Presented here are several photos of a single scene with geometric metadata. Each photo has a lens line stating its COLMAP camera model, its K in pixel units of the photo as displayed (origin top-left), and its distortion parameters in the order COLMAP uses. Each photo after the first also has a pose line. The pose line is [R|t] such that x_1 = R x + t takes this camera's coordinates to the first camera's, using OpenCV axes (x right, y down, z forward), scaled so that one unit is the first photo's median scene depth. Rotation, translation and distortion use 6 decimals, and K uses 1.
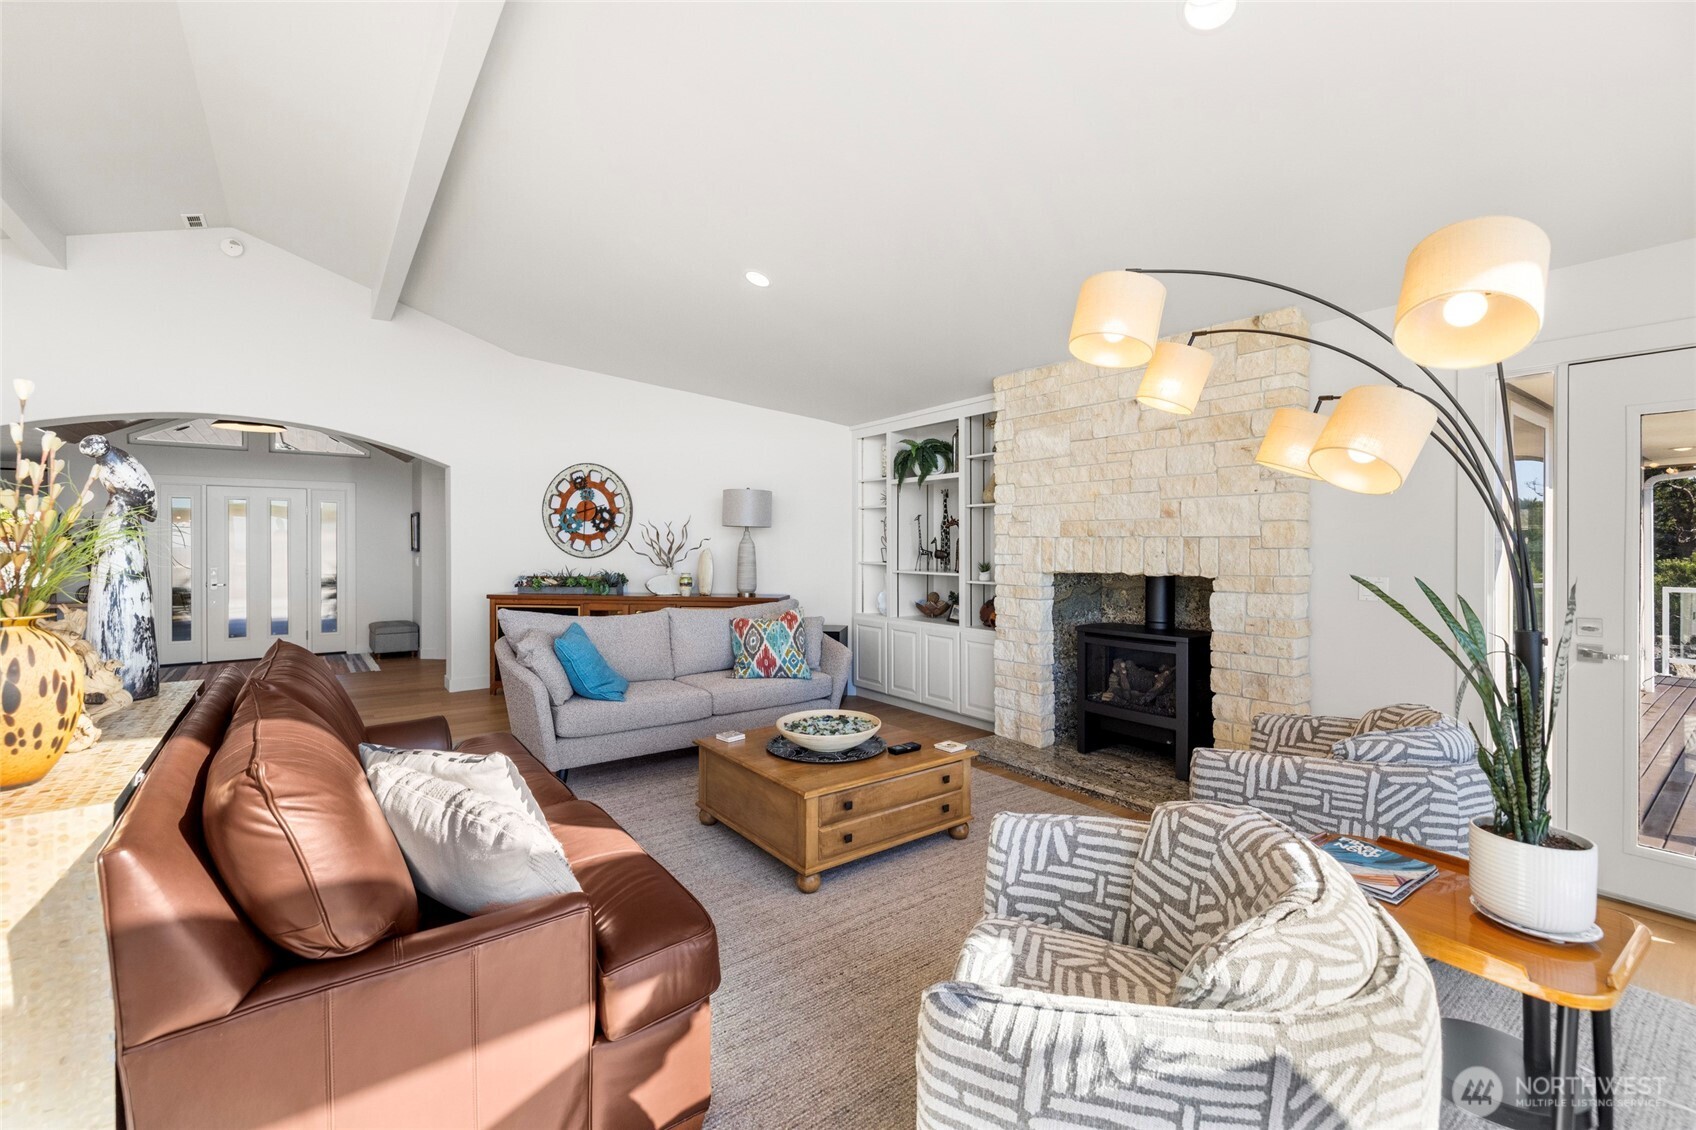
lens RADIAL K [[716.1, 0, 847.1], [0, 716.1, 549.8], [0, 0, 1]] dist [-0.000091, -0.000006]
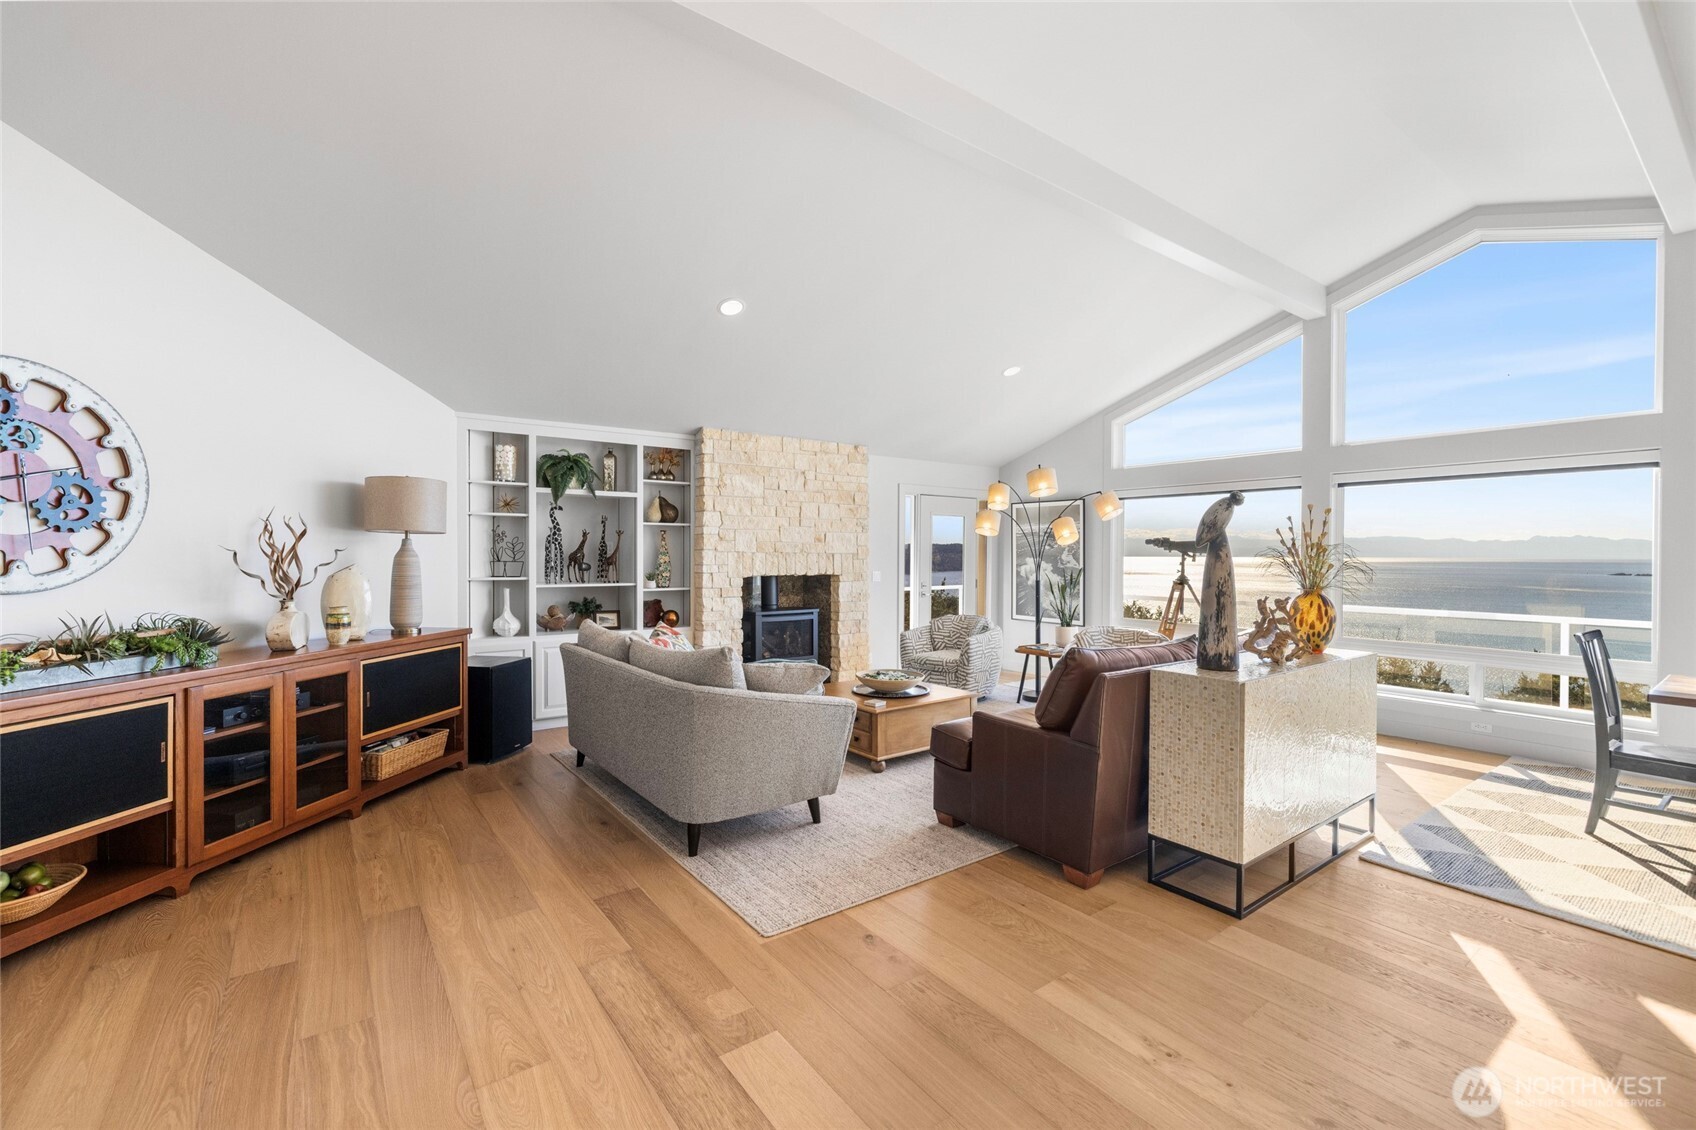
lens RADIAL K [[716.1, 0, 847.1], [0, 716.1, 560.8], [0, 0, 1]] dist [-0.000091, -0.000006]
pose [[0.006634, -0.008208, 0.999944, -1.243858], [0.005717, 0.999950, 0.008170, -0.012010], [-0.999962, 0.005662, 0.006681, 0.858166]]
